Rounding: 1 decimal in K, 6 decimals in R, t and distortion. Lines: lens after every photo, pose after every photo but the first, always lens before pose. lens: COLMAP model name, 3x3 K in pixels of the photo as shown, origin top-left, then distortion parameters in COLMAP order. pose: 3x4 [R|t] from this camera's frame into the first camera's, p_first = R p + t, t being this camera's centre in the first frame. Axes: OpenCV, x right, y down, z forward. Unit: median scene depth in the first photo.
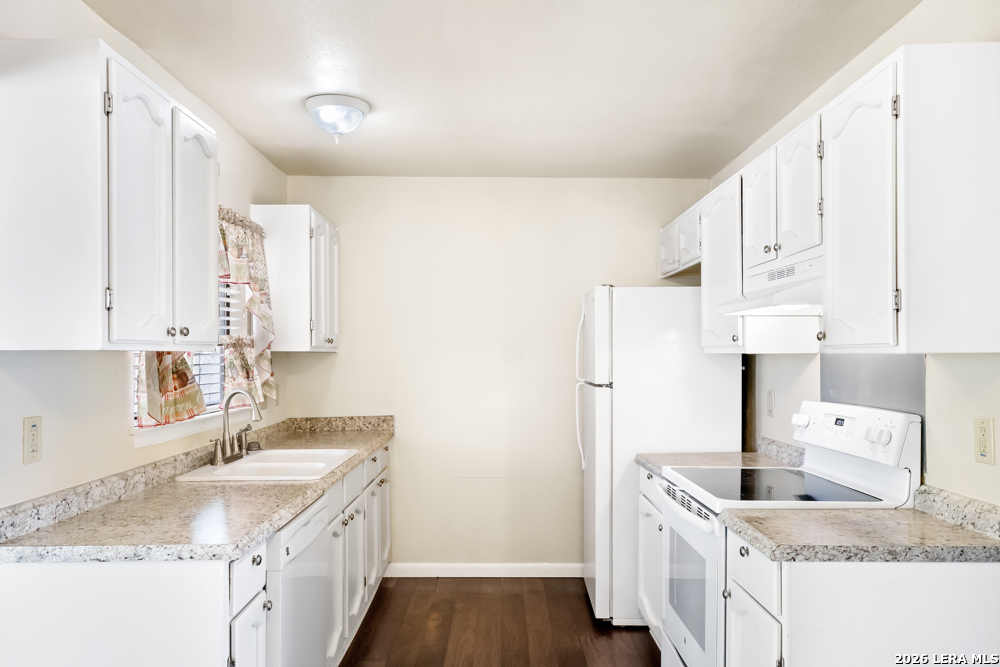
lens RADIAL K [[745.1, 0, 484.7], [0, 745.1, 371.7], [0, 0, 1]] dist [0.012553, -0.001174]
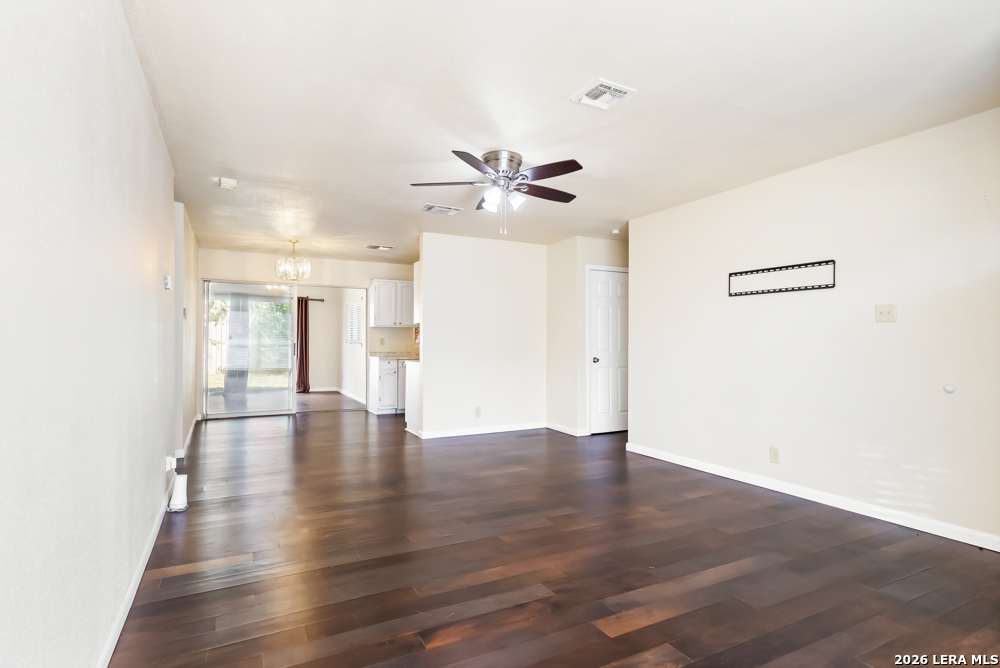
lens RADIAL K [[497.2, 0, 492.3], [0, 497.2, 340.7], [0, 0, 1]] dist [0.003200, 0.001420]
pose [[0.467764, 0.000993, -0.883853, 1.994291], [-0.026333, 0.999571, -0.012814, 0.064796], [0.883461, 0.029268, 0.467590, -0.054594]]
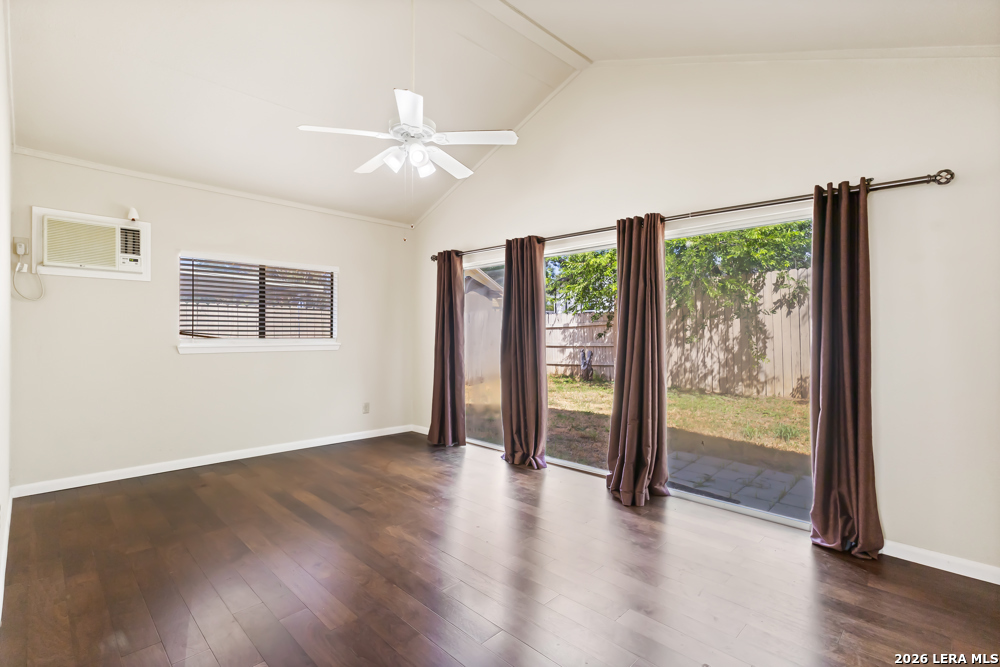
lens RADIAL K [[462.9, 0, 503.4], [0, 462.9, 336.3], [0, 0, 1]] dist [-0.001844, 0.002300]
pose [[-0.695222, 0.002279, -0.718792, -0.444776], [-0.011596, 0.999829, 0.014386, 0.024927], [0.718702, 0.018336, -0.695077, 0.493638]]
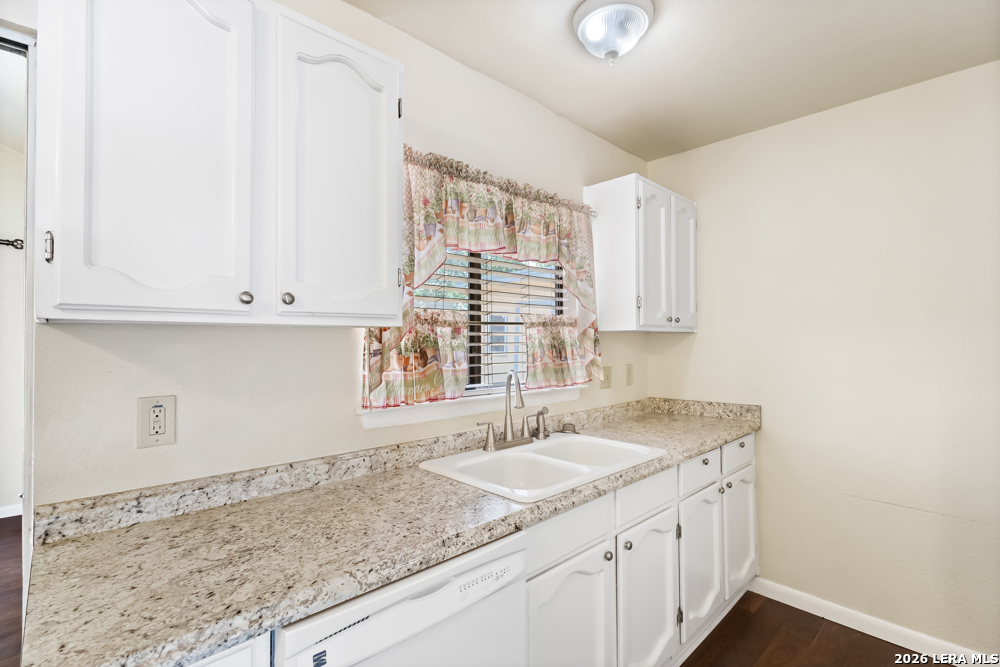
lens RADIAL K [[462.9, 0, 509.3], [0, 462.9, 333.8], [0, 0, 1]] dist [-0.001844, 0.002300]
pose [[0.708526, -0.007457, -0.705645, 0.064067], [-0.017197, 0.999465, -0.027830, -0.005018], [0.705475, 0.031853, 0.708018, 0.533476]]
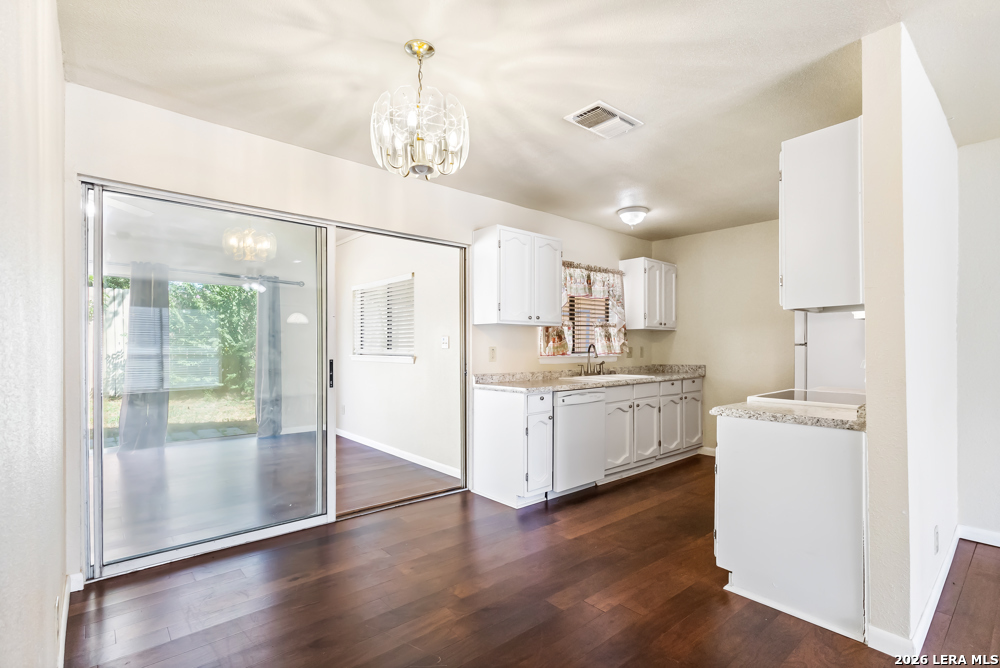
lens RADIAL K [[462.9, 0, 497.0], [0, 462.9, 348.2], [0, 0, 1]] dist [-0.001844, 0.002300]
pose [[0.654503, 0.003881, -0.756050, 0.504248], [-0.018674, 0.999765, -0.011033, 0.051669], [0.755829, 0.021340, 0.654421, -0.140180]]
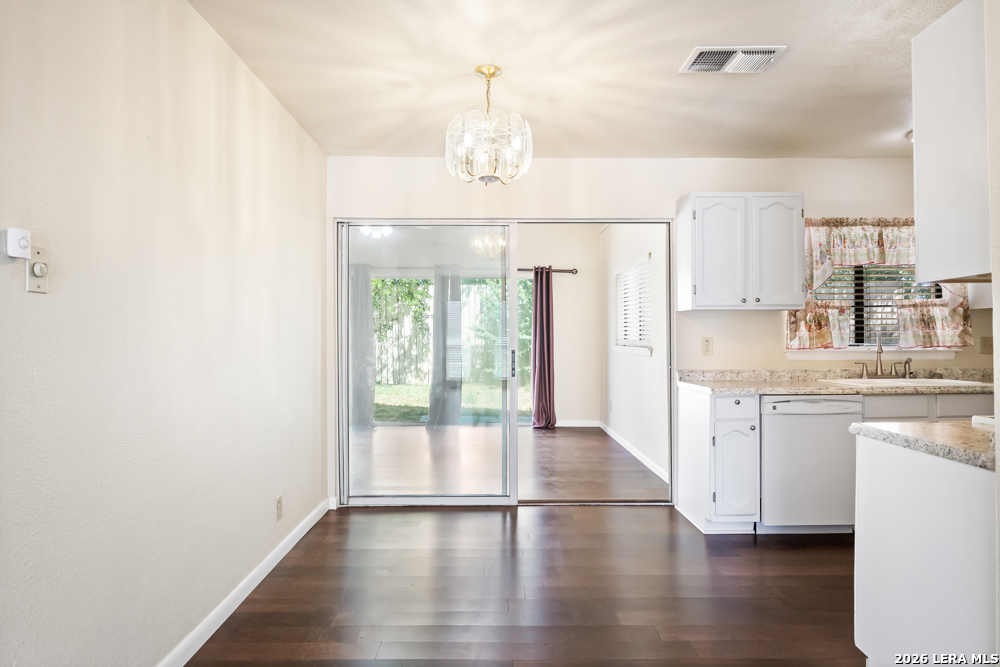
lens RADIAL K [[572.2, 0, 501.0], [0, 572.2, 333.1], [0, 0, 1]] dist [-0.003766, 0.000787]
pose [[0.019683, -0.004902, -0.999794, 0.784724], [-0.020261, 0.999781, -0.005300, 0.041704], [0.999601, 0.020361, 0.019579, 0.155489]]
